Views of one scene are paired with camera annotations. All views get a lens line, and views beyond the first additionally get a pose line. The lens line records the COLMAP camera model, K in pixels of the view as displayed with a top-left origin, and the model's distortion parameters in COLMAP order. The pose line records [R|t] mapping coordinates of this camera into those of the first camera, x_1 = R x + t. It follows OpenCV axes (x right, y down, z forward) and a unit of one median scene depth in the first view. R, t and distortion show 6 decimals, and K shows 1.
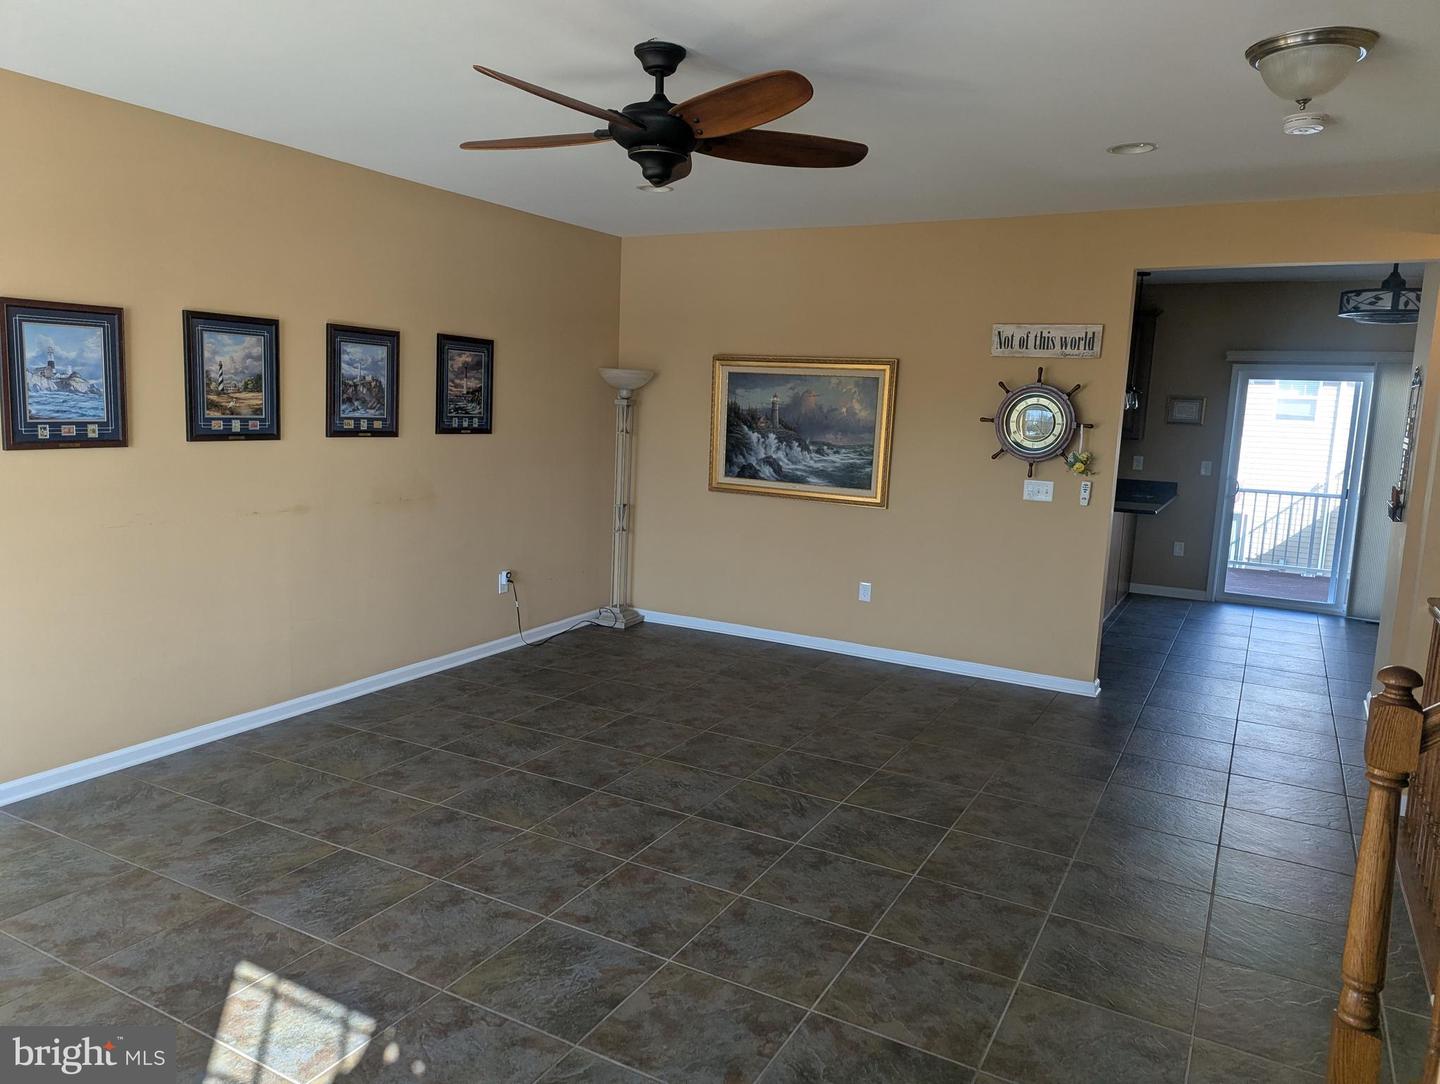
lens RADIAL K [[1009.7, 0, 711.1], [0, 1009.7, 544.9], [0, 0, 1]] dist [0.078471, -0.071399]
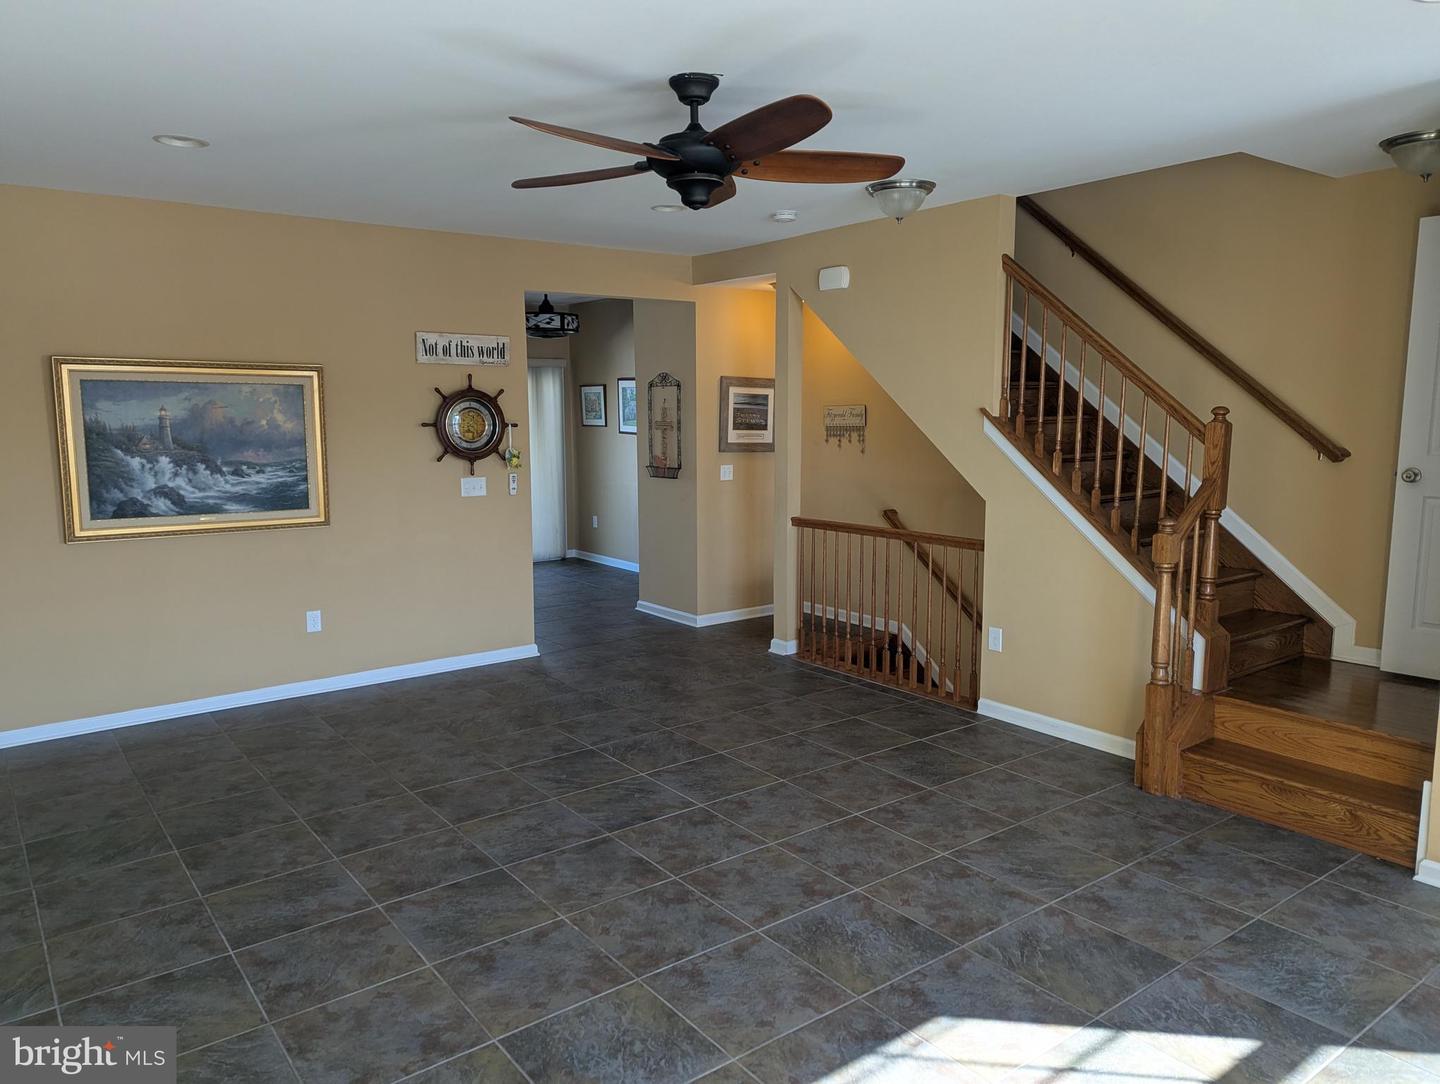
lens RADIAL K [[1009.7, 0, 711.1], [0, 1009.7, 544.9], [0, 0, 1]] dist [0.078471, -0.071399]
pose [[0.402624, -0.164984, 0.900375, -0.692038], [0.156859, 0.981509, 0.109708, -0.087203], [-0.901826, 0.097060, 0.421058, 0.388461]]
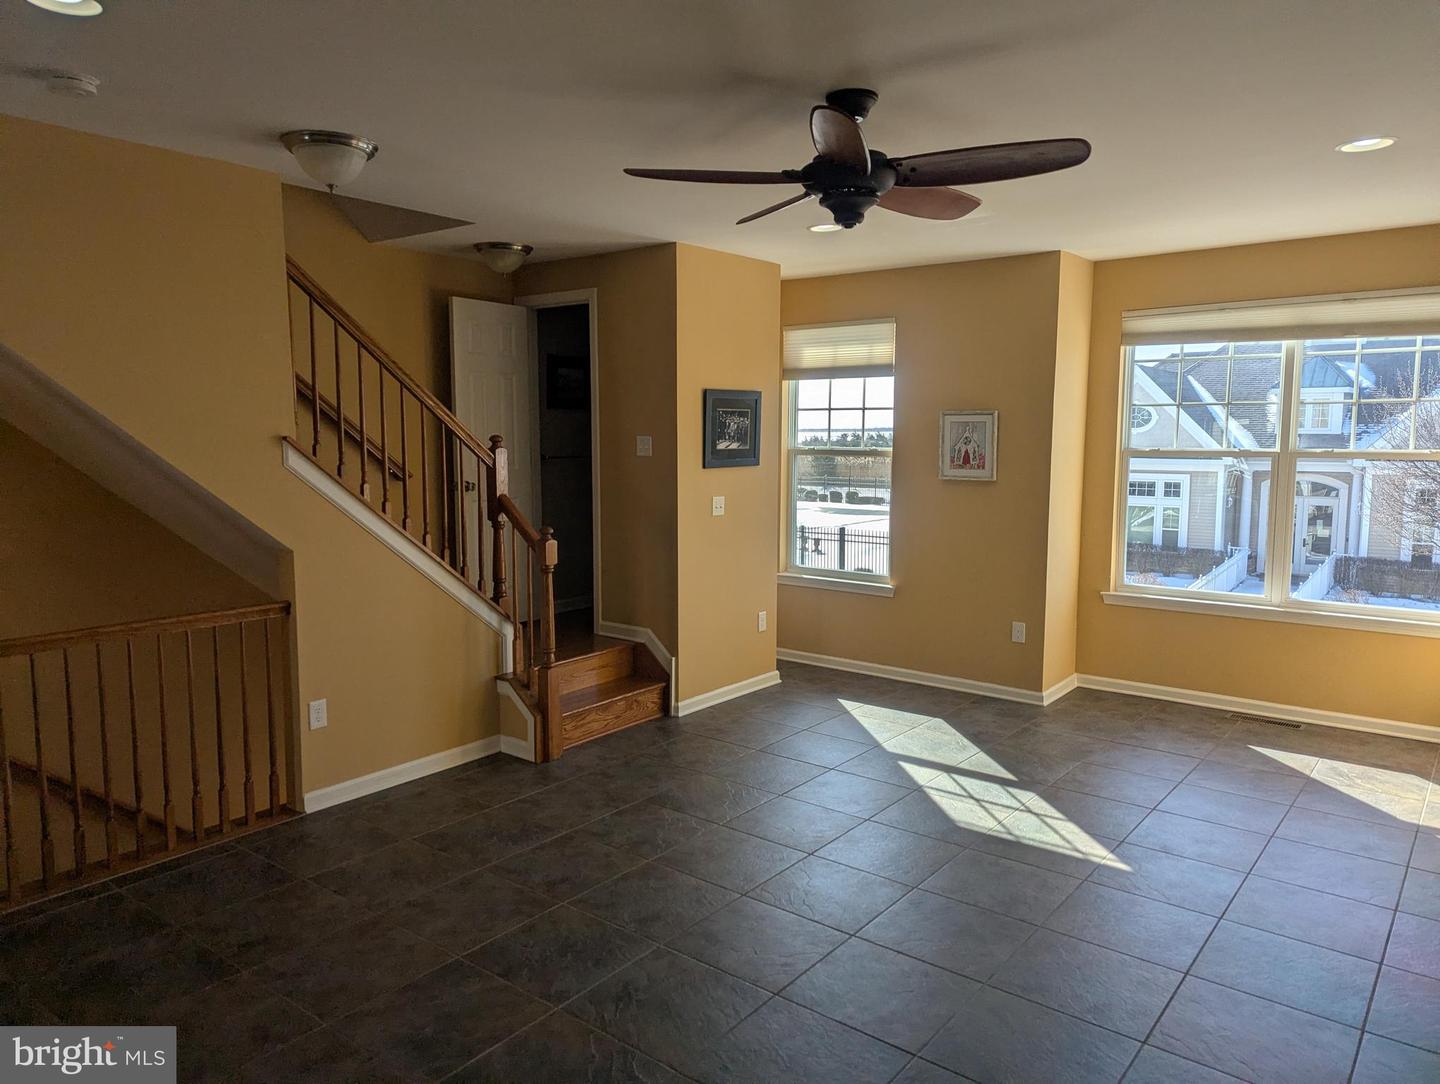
lens RADIAL K [[1009.7, 0, 711.1], [0, 1009.7, 544.9], [0, 0, 1]] dist [0.078471, -0.071399]
pose [[-0.986629, -0.056722, 0.152795, -0.059193], [-0.013744, 0.963102, 0.268784, -0.216570], [-0.162403, 0.263090, -0.951004, 1.374893]]
